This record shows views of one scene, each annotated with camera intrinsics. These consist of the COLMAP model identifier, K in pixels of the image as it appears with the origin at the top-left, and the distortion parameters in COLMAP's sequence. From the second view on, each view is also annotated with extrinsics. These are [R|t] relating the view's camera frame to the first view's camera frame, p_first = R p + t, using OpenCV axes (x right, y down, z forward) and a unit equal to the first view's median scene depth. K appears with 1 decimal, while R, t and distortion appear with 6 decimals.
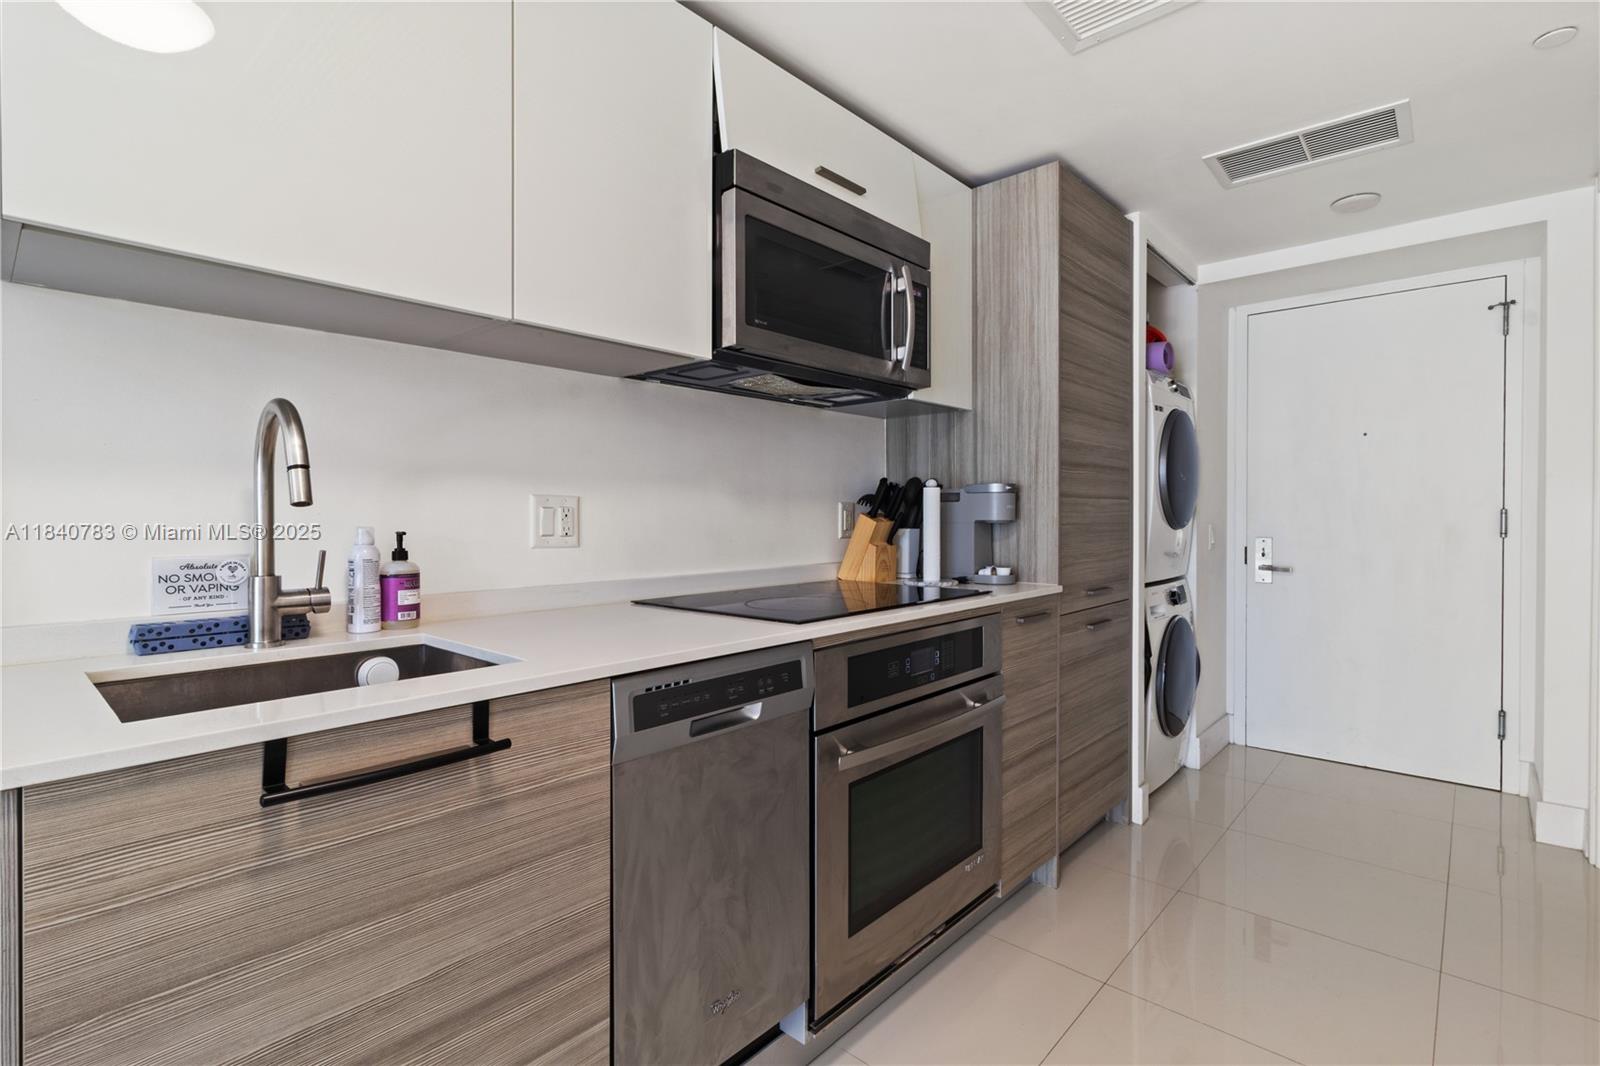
lens RADIAL K [[769.2, 0, 799.7], [0, 769.2, 526.5], [0, 0, 1]] dist [-0.004940, 0.000877]
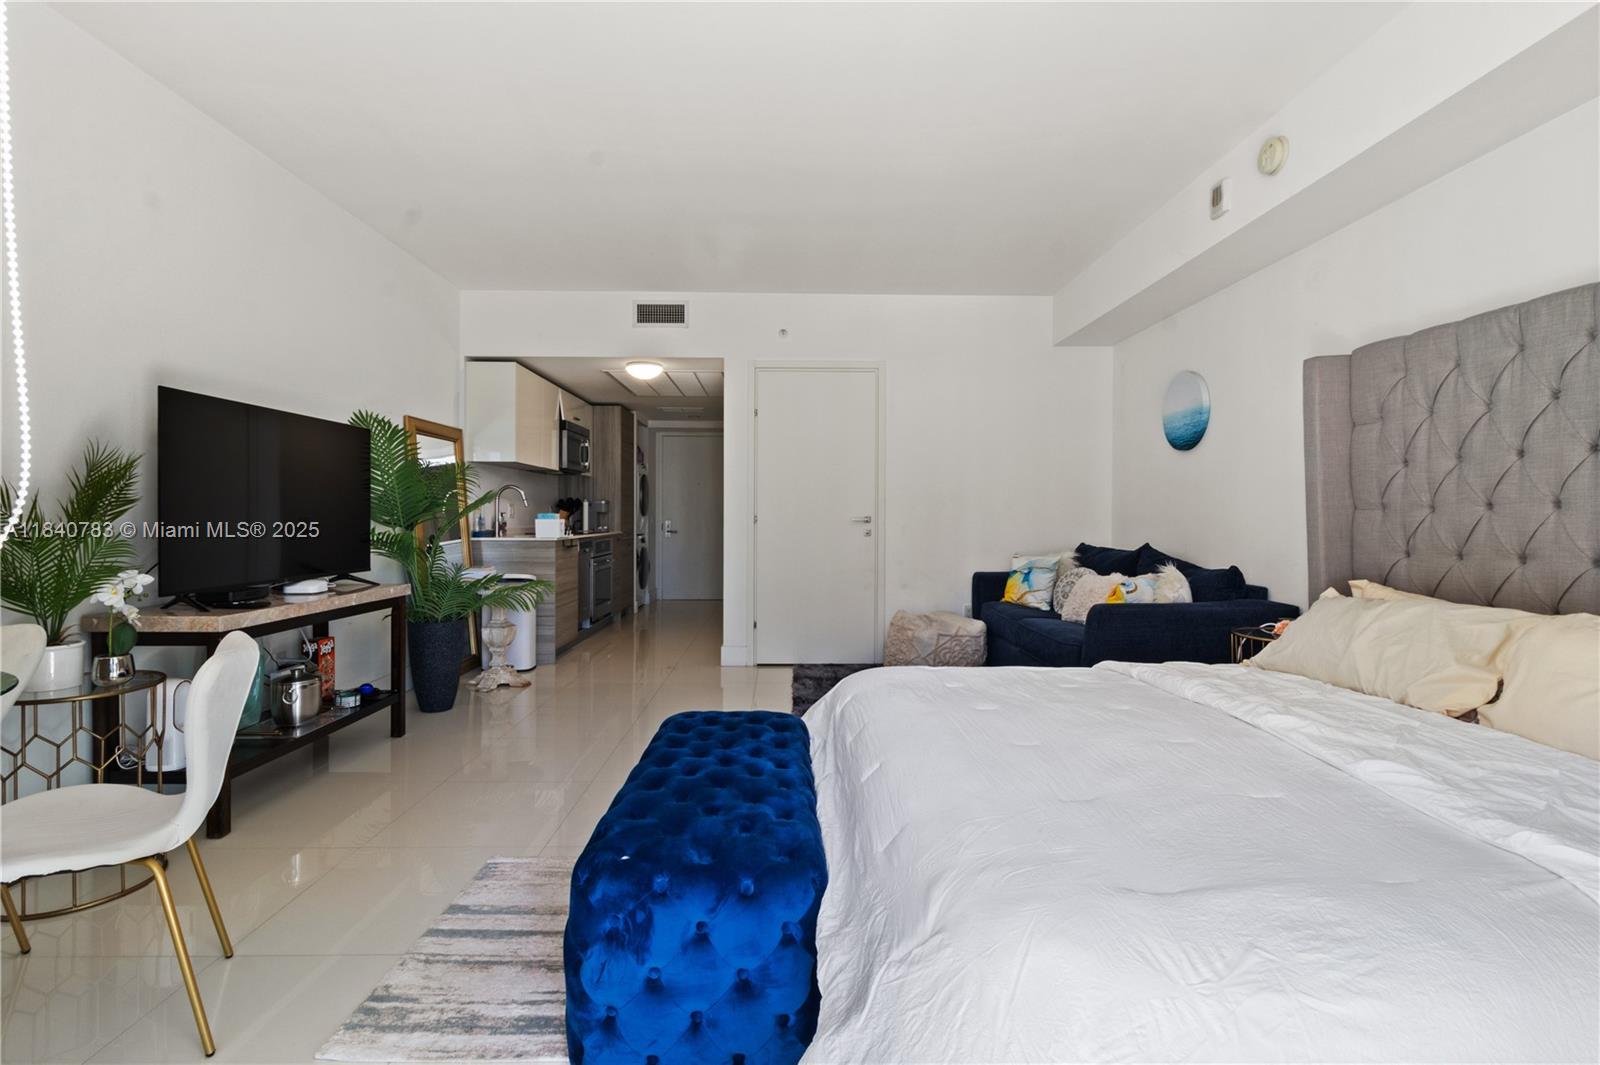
lens RADIAL K [[769.2, 0, 798.3], [0, 769.2, 520.0], [0, 0, 1]] dist [-0.004940, 0.000877]
pose [[0.736305, 0.002694, 0.676644, -1.345105], [0.002452, 0.999975, -0.006649, 0.049802], [-0.676645, 0.006555, 0.736280, -1.969497]]
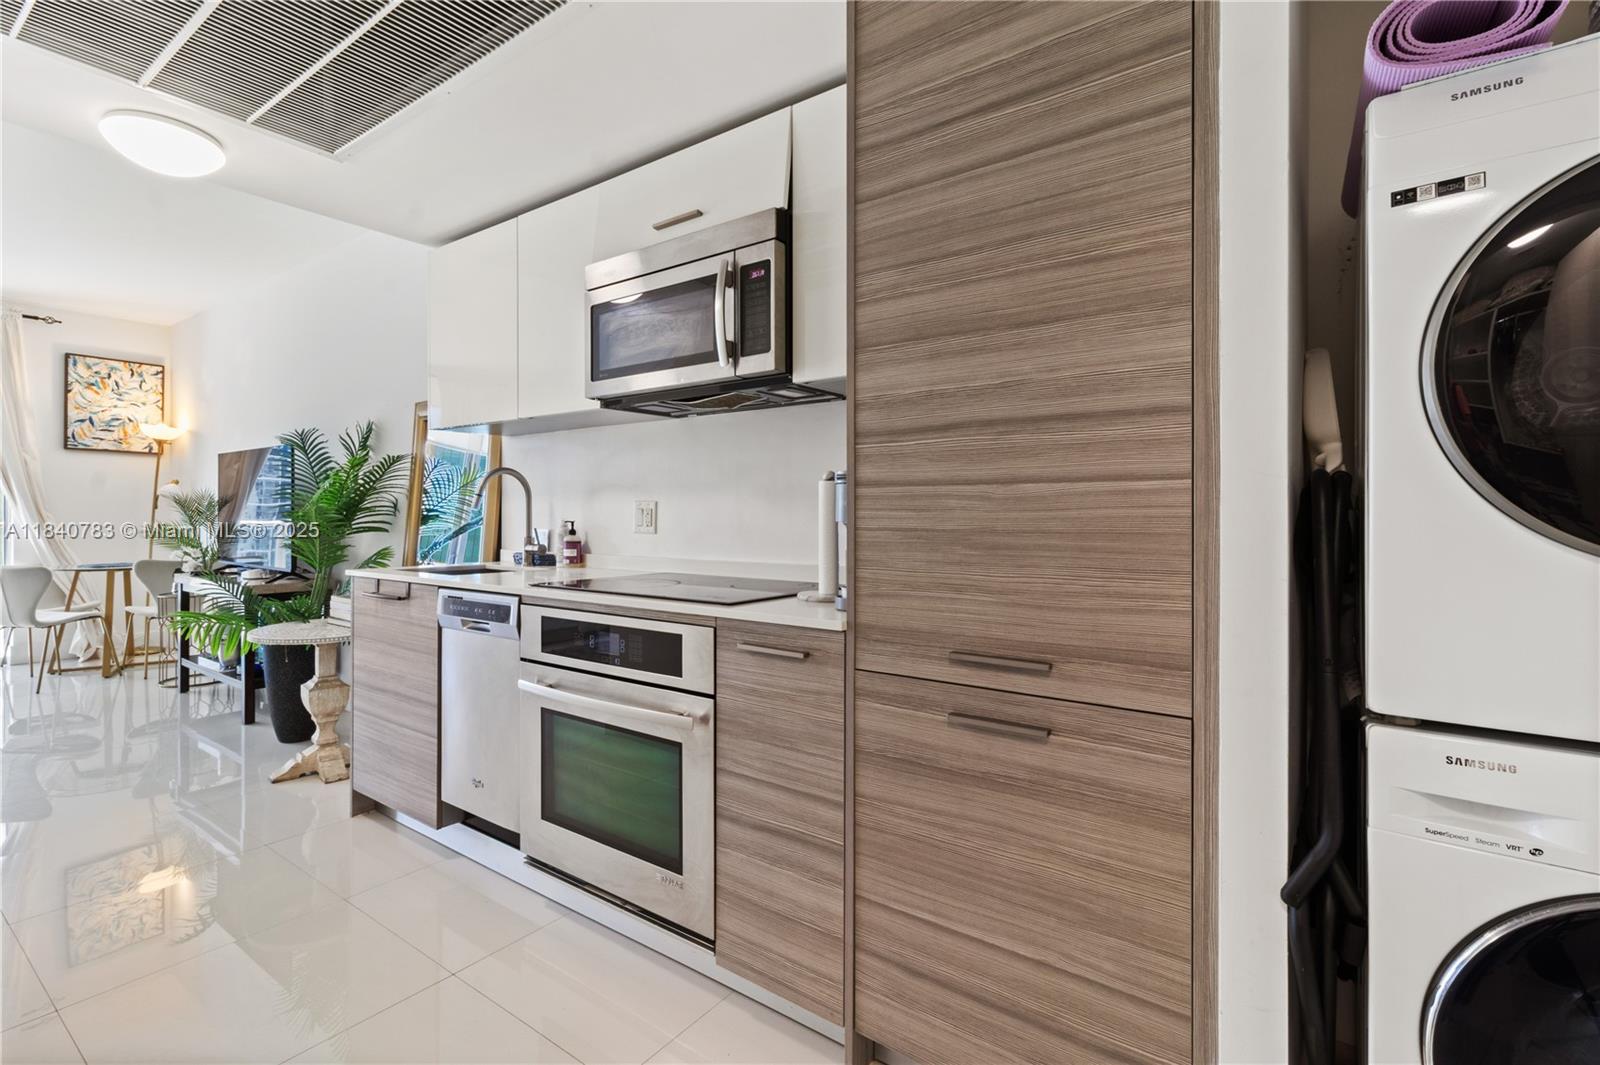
lens RADIAL K [[769.2, 0, 792.8], [0, 769.2, 513.9], [0, 0, 1]] dist [-0.004940, 0.000877]
pose [[0.069784, 0.004322, -0.997553, 0.979258], [-0.014639, 0.999887, 0.003308, -0.016865], [0.997455, 0.014372, 0.069840, 0.893014]]
